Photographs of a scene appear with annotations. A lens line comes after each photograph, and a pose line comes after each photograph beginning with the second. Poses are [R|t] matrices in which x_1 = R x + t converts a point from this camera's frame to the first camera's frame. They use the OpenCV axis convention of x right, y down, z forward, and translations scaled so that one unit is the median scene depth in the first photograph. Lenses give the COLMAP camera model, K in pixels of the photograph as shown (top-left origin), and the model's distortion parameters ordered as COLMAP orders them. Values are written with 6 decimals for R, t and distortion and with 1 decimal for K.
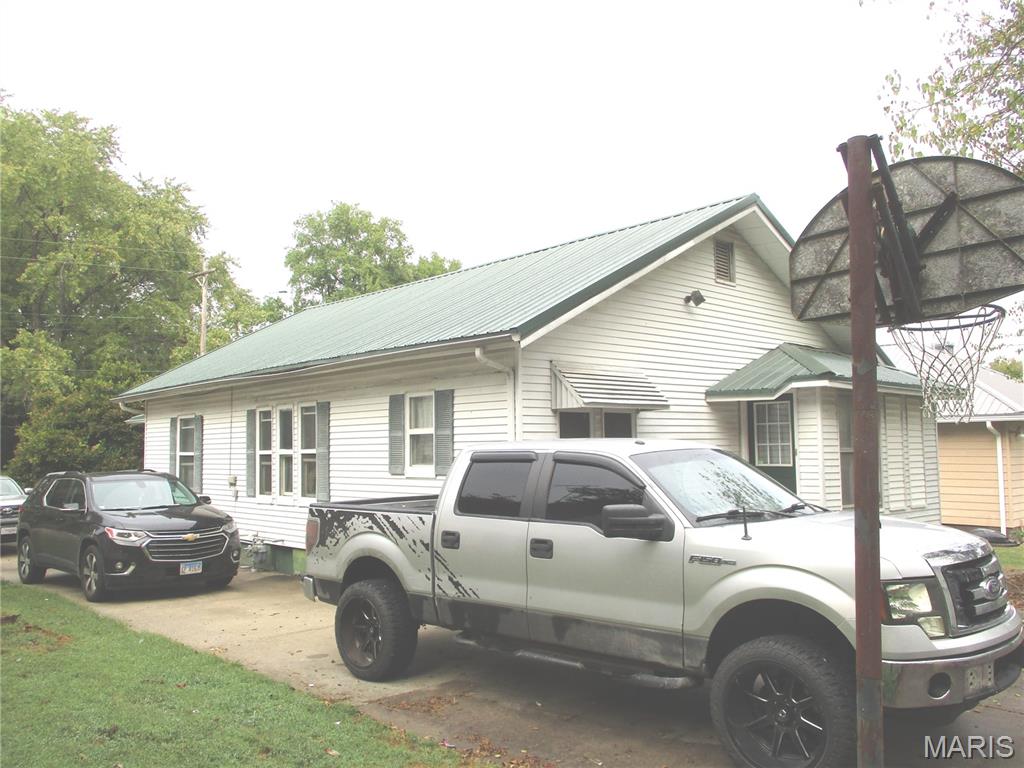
lens RADIAL K [[868.3, 0, 512.0], [0, 868.3, 384.0], [0, 0, 1]] dist [-0.014294, -0.004235]
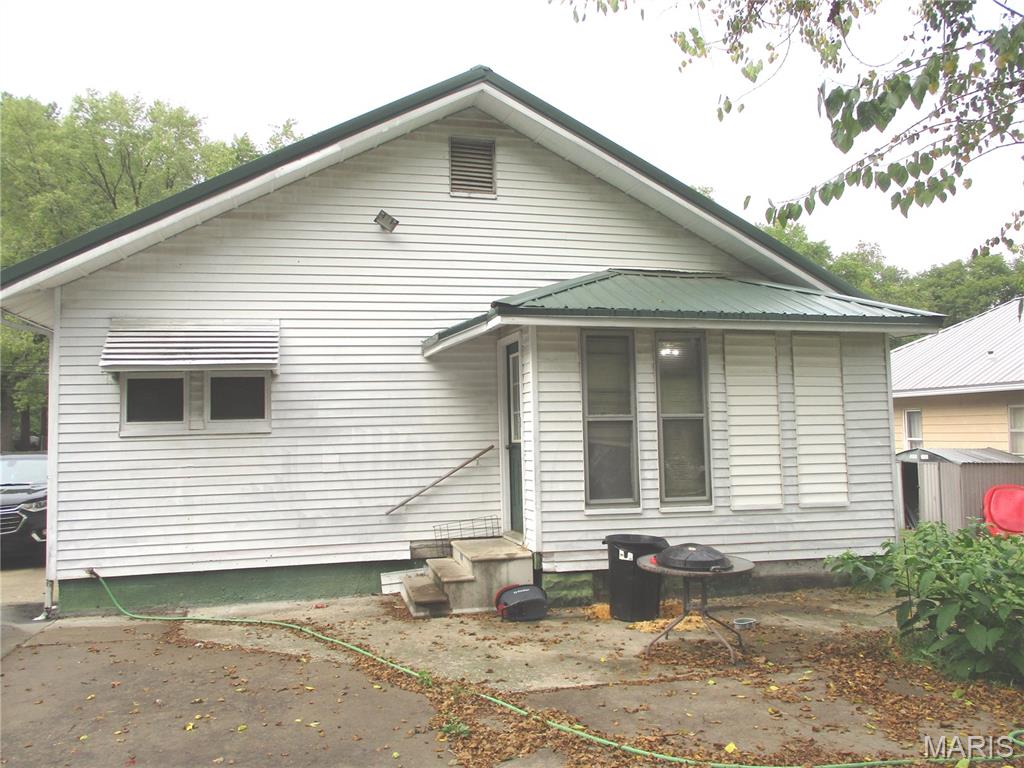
lens RADIAL K [[868.3, 0, 512.0], [0, 868.3, 384.0], [0, 0, 1]] dist [-0.014294, -0.004235]
pose [[0.878149, -0.042632, -0.476483, 0.633991], [0.050074, 0.998741, 0.002926, 0.043890], [0.475759, -0.026429, 0.879179, 0.369896]]
